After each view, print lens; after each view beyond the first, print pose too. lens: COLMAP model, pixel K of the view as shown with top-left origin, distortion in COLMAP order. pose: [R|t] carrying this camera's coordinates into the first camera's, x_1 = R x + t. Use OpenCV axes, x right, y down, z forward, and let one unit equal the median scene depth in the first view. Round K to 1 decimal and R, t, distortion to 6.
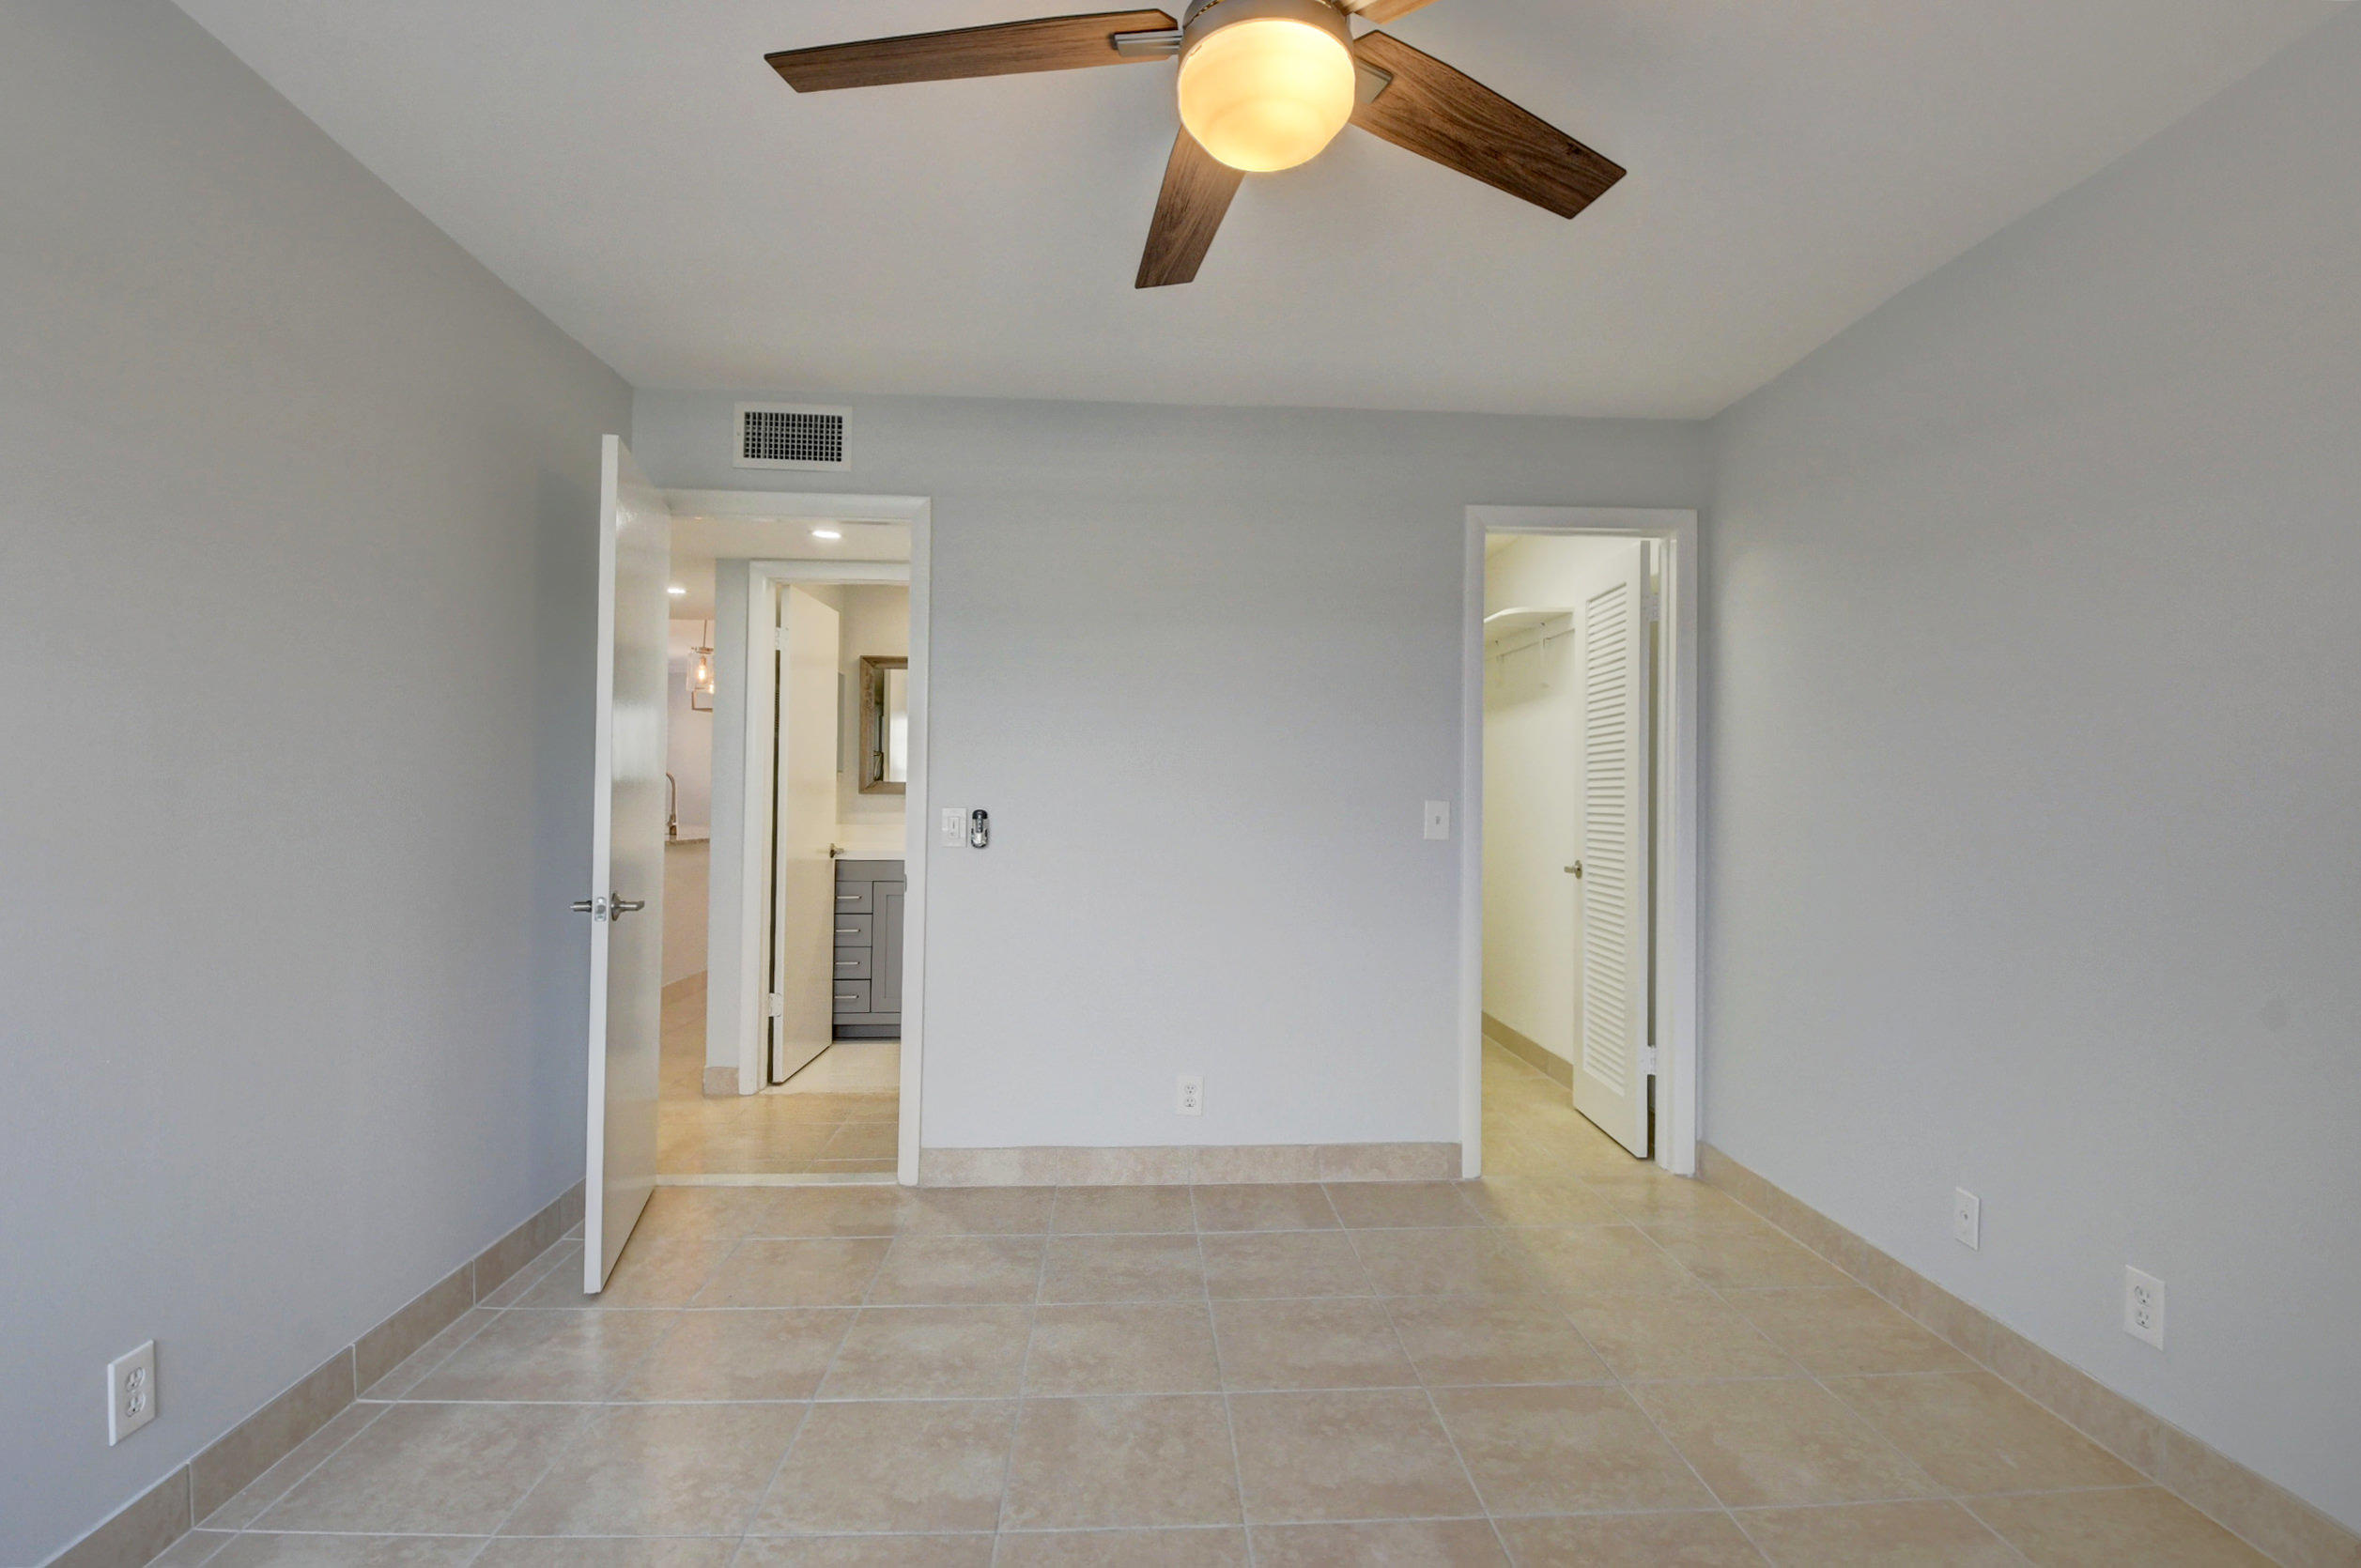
lens RADIAL K [[1043.0, 0, 1175.3], [0, 1043.0, 774.7], [0, 0, 1]] dist [0.018484, -0.028074]
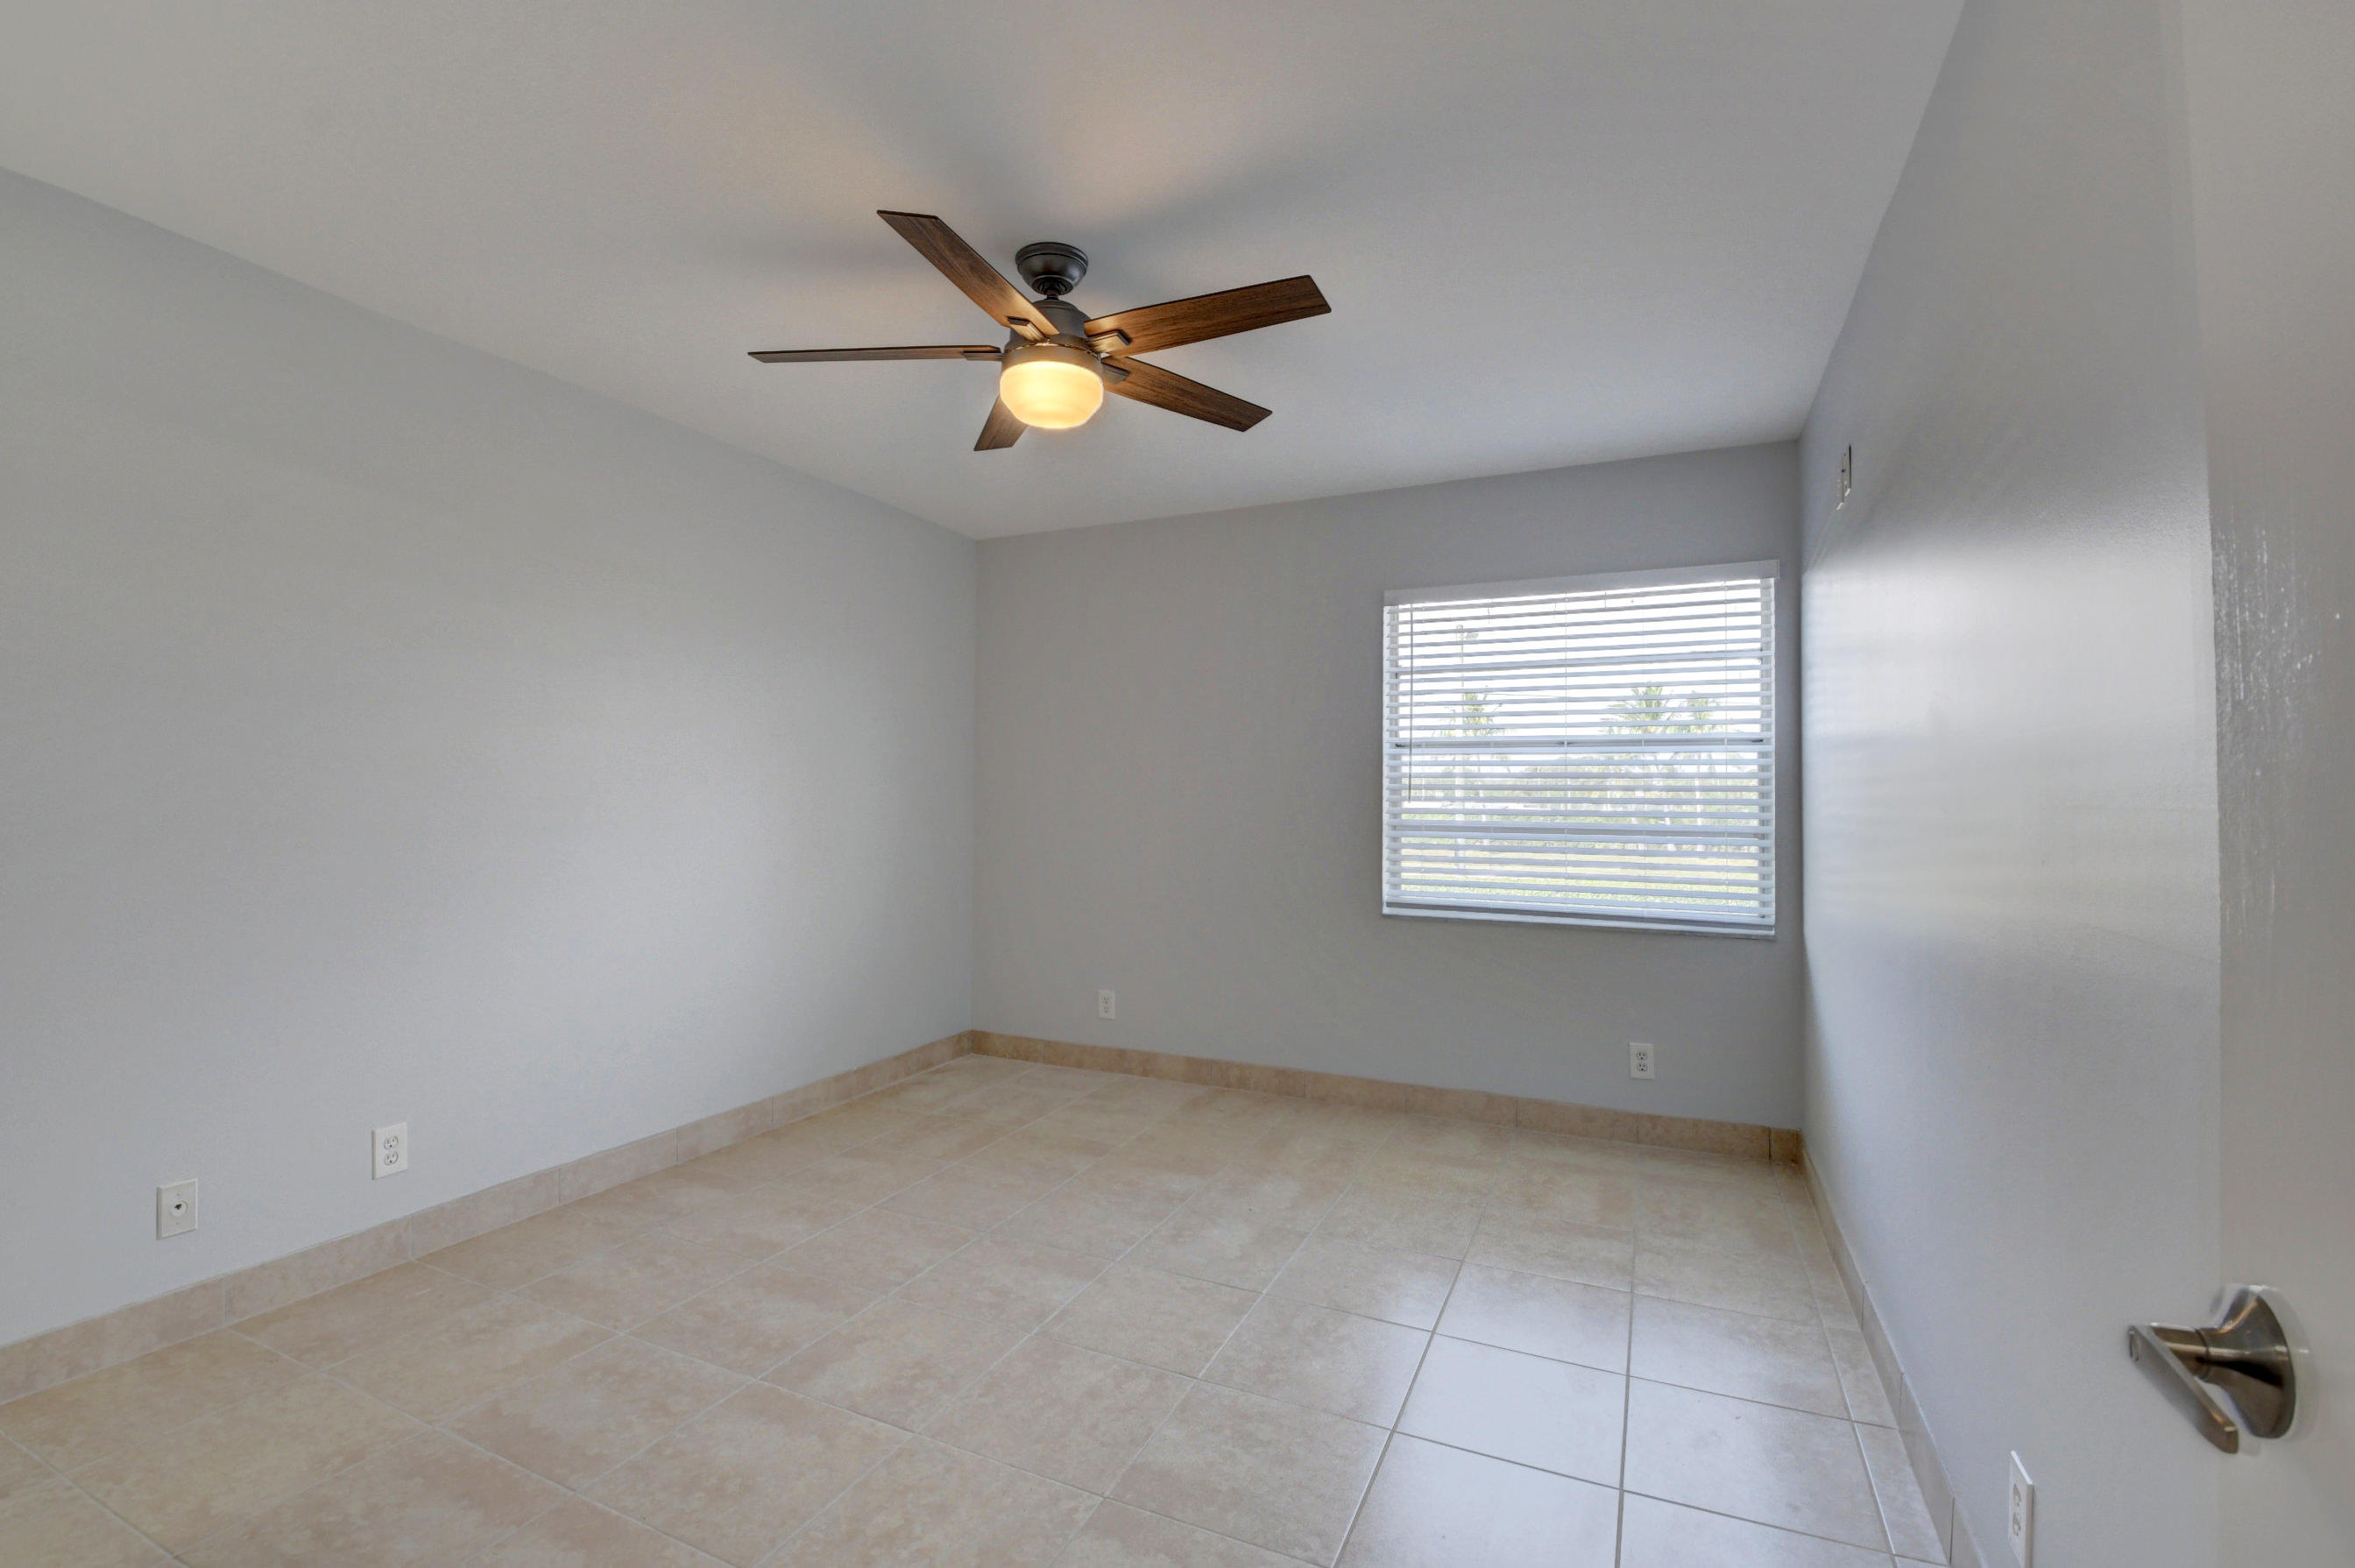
lens RADIAL K [[1054.4, 0, 1177.5], [0, 1054.4, 784.0], [0, 0, 1]] dist [0.028425, -0.029971]
pose [[-0.878511, -0.013255, 0.477539, -0.689583], [-0.020215, 0.999751, -0.009438, 0.016426], [-0.477295, -0.017945, -0.878560, 1.798312]]
